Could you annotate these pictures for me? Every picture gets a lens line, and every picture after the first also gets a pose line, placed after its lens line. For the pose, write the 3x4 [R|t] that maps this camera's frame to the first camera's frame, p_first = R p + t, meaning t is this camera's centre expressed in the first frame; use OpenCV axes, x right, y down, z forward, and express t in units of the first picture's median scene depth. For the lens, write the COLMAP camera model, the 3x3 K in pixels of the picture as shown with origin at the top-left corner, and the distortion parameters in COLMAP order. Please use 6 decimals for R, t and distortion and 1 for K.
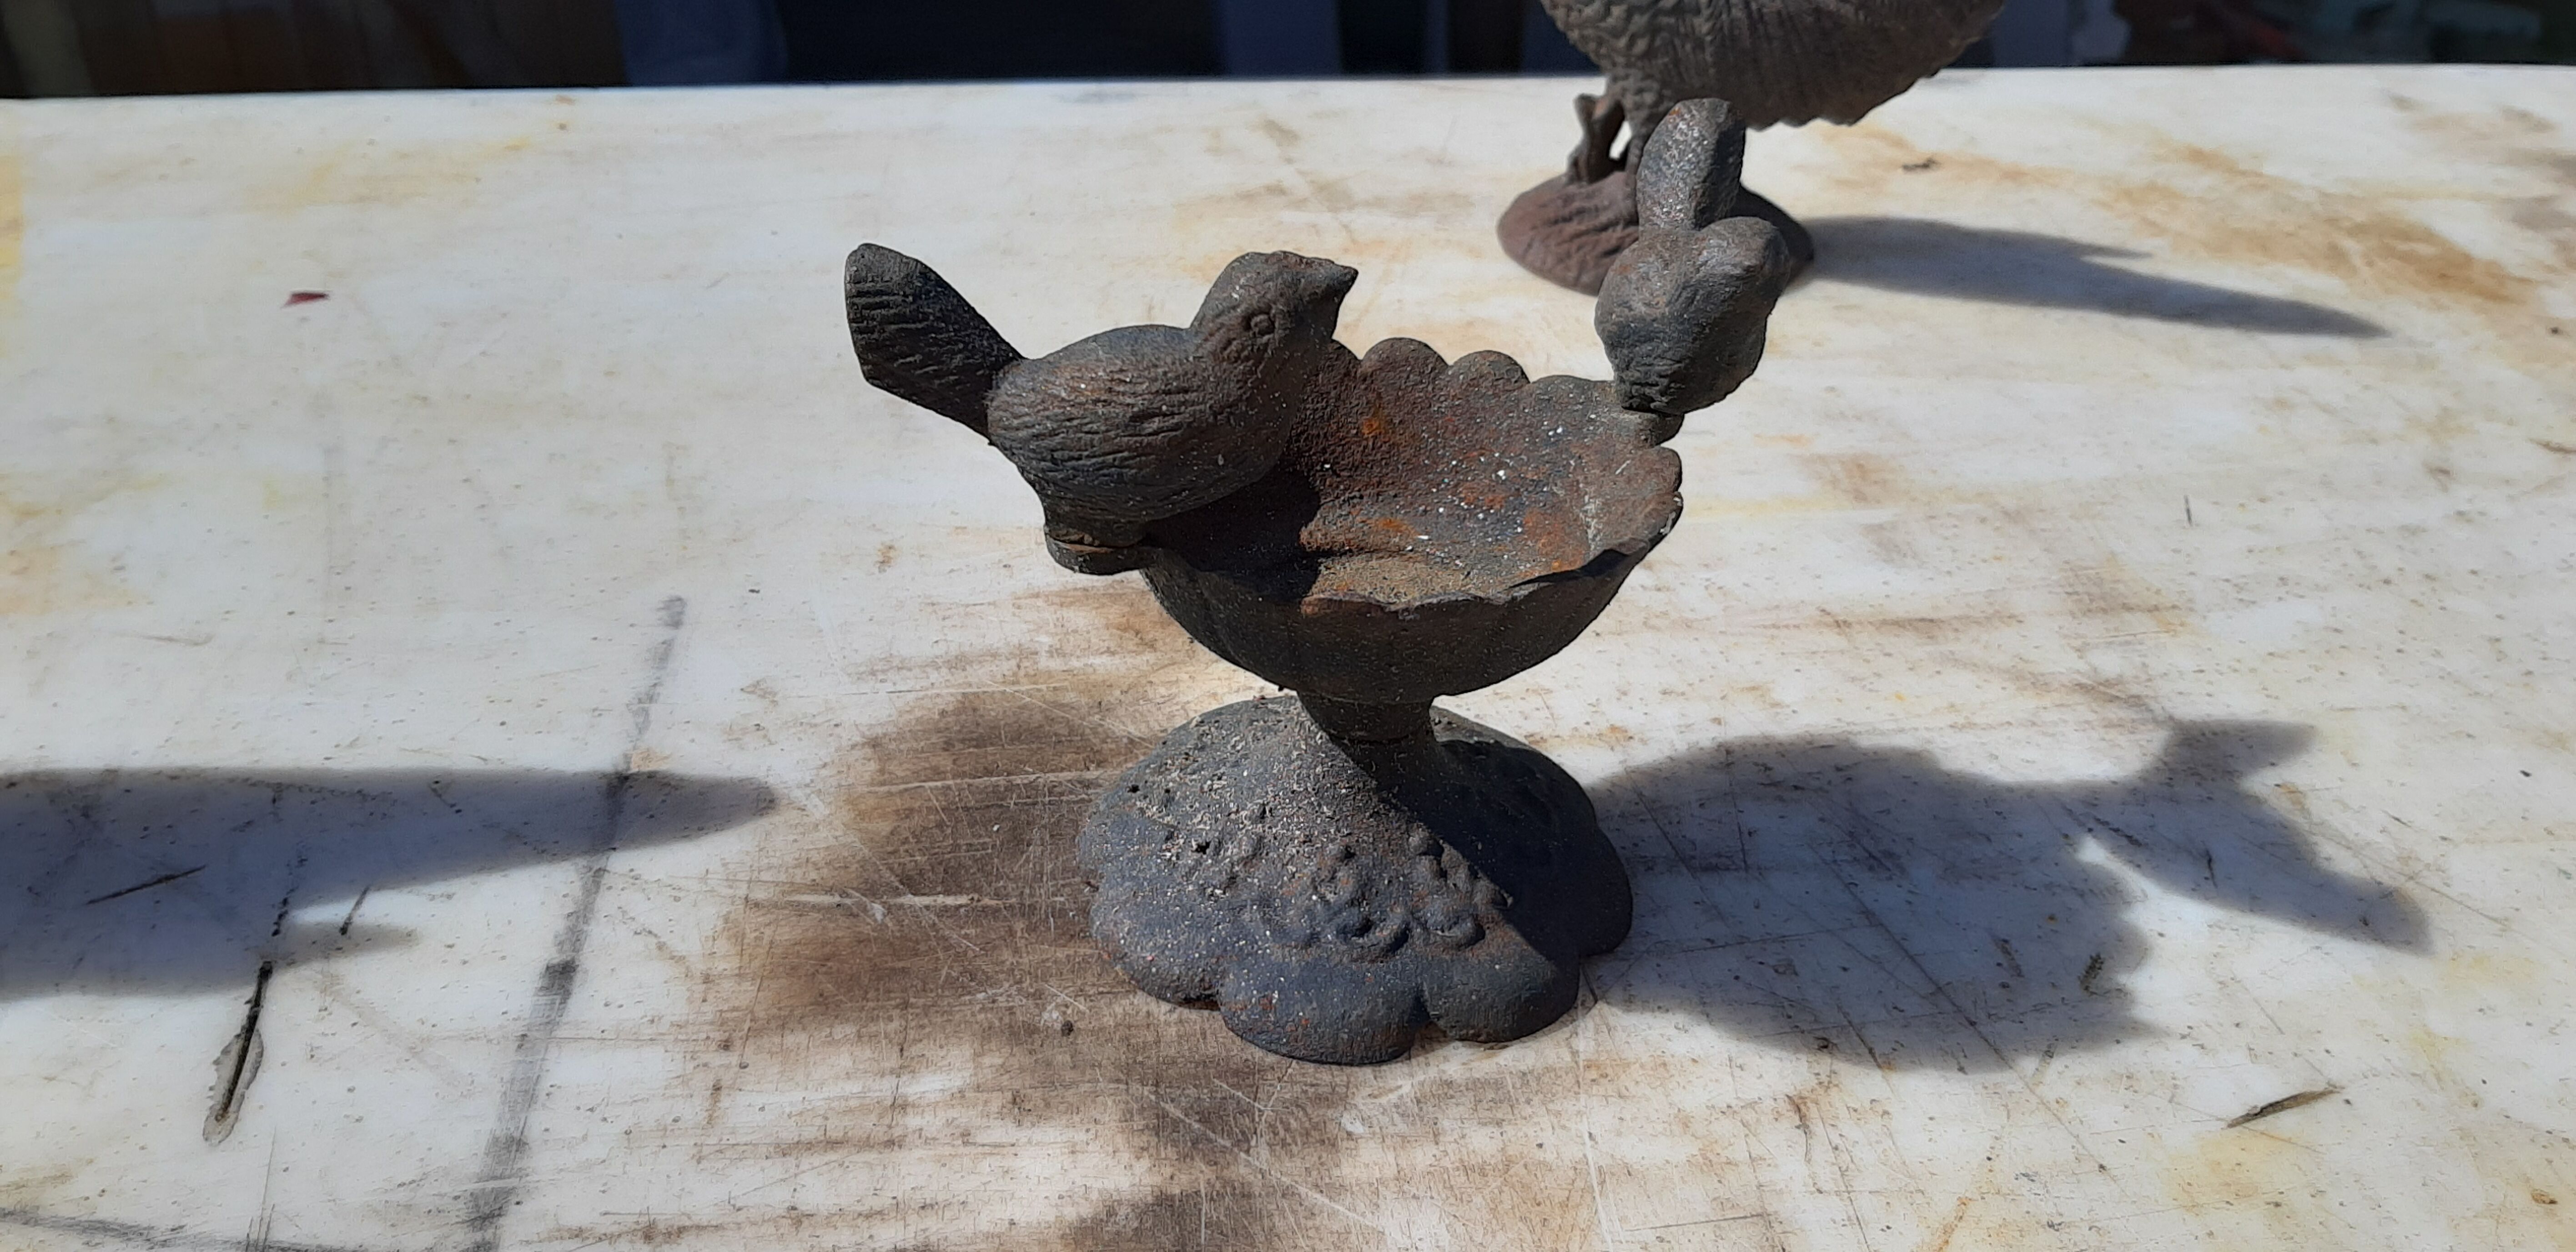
lens RADIAL K [[2062.9, 0, 1298.1], [0, 2062.9, 620.9], [0, 0, 1]] dist [0.075102, -0.168337]
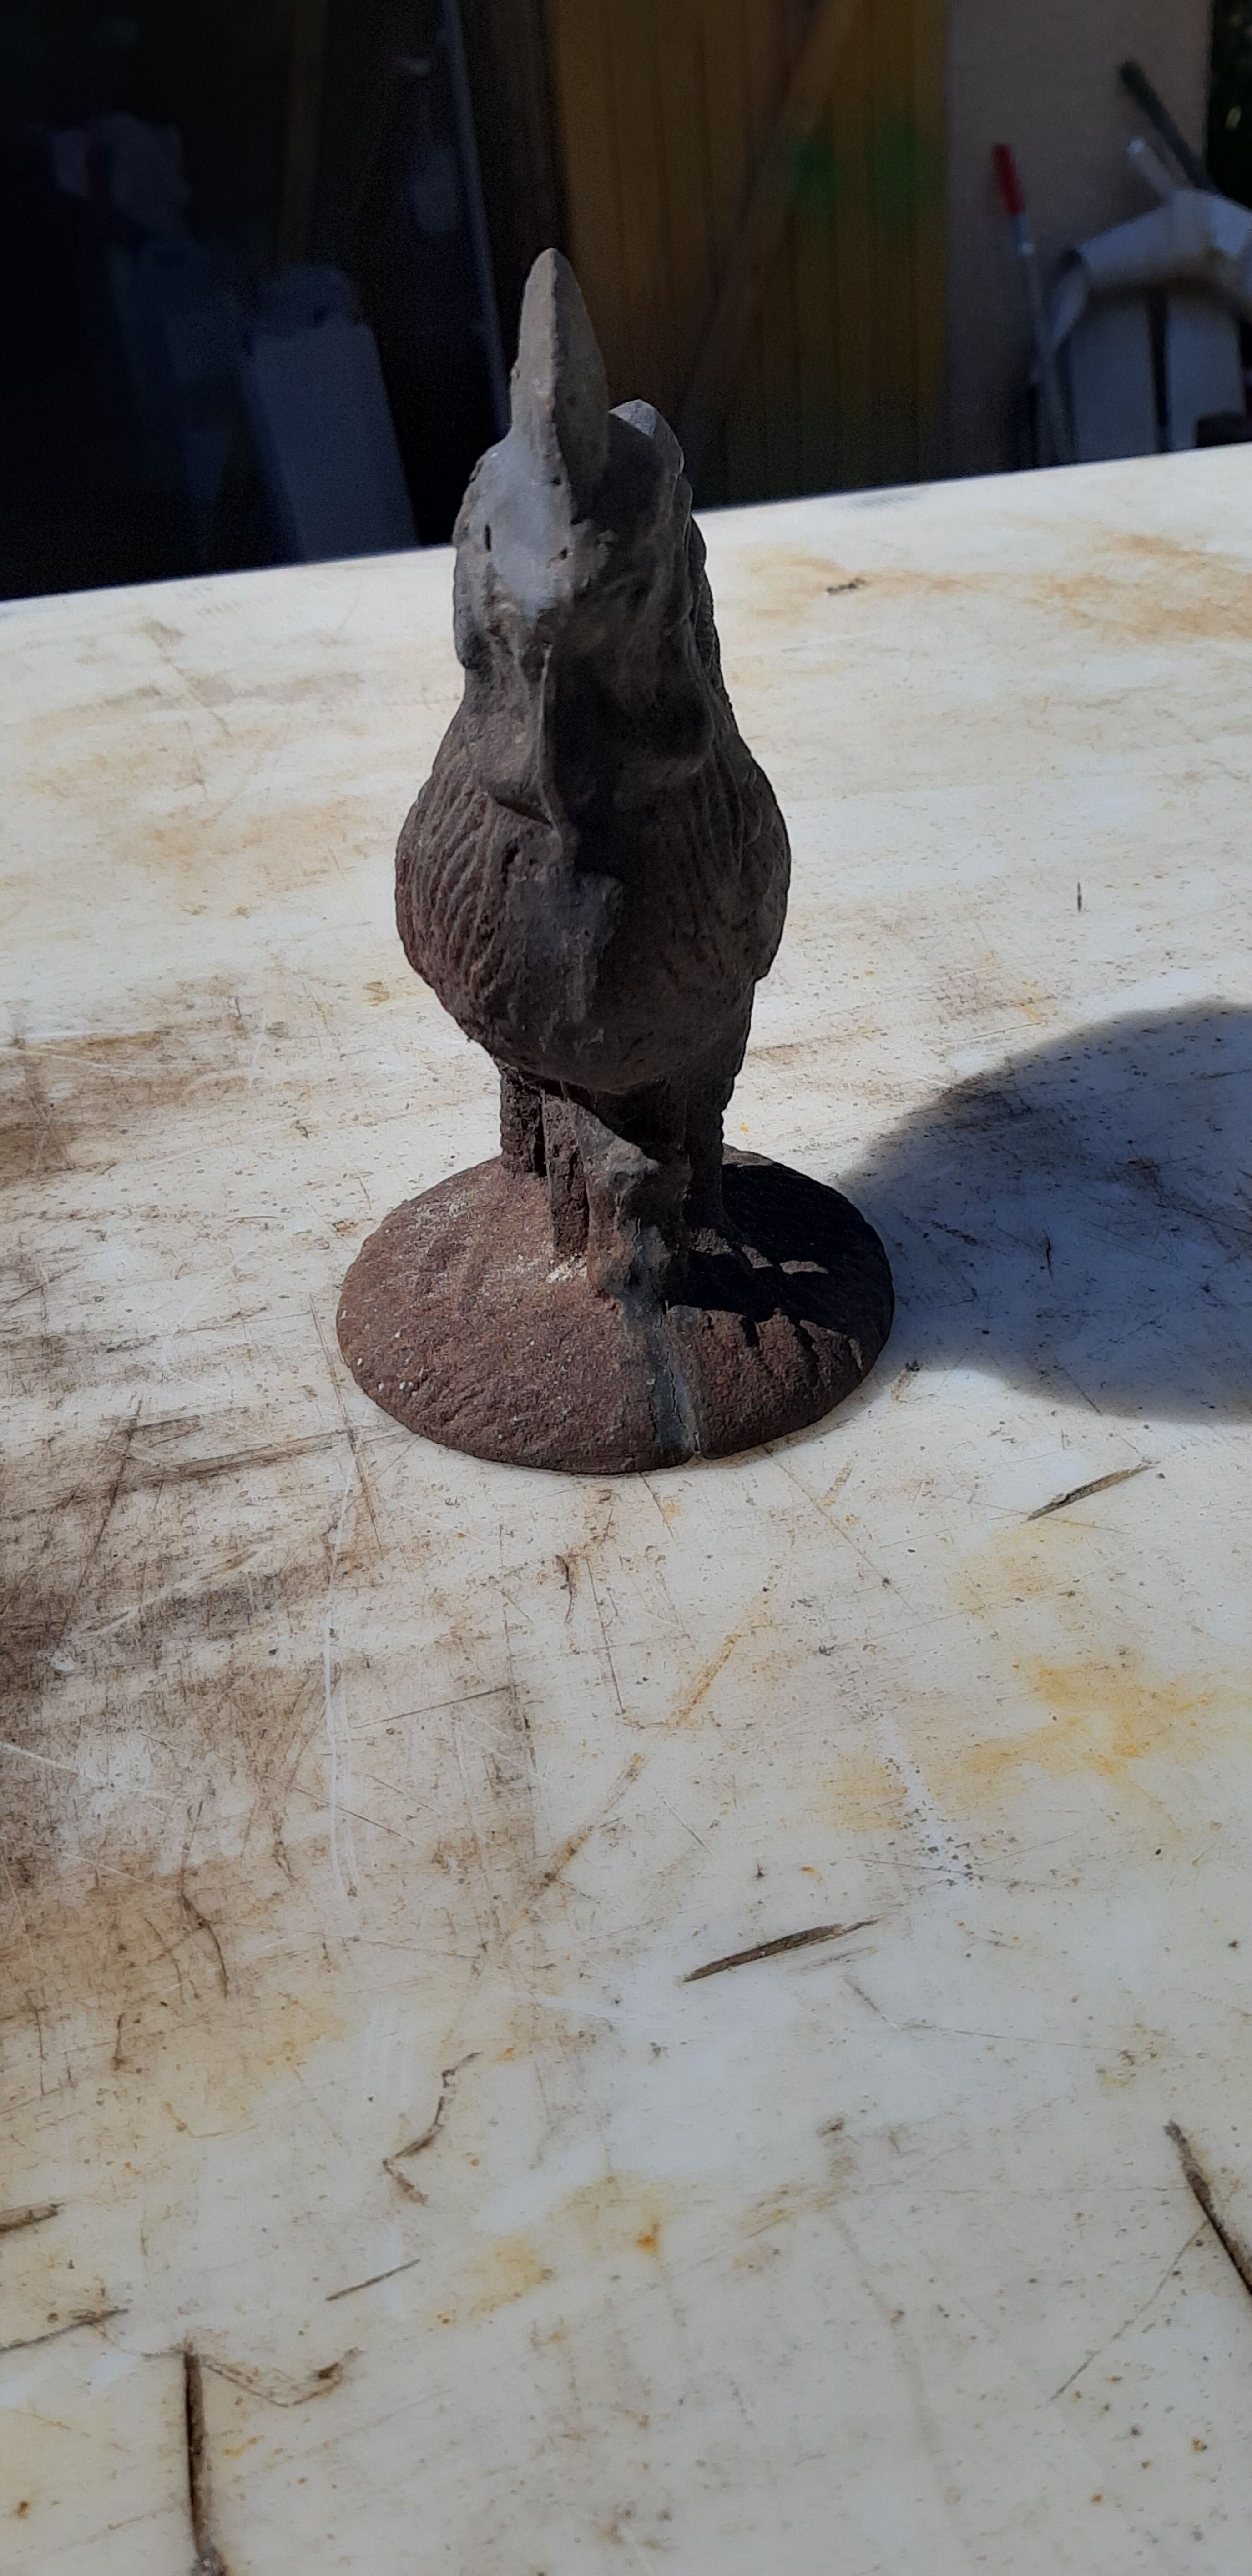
lens RADIAL K [[2062.9, 0, 665.9], [0, 2062.9, 1330.8], [0, 0, 1]] dist [0.075102, -0.168337]
pose [[0.988479, -0.140736, 0.055697, 0.202747], [0.136587, 0.987981, 0.072374, 0.058484], [-0.065213, -0.063932, 0.995821, 0.081874]]
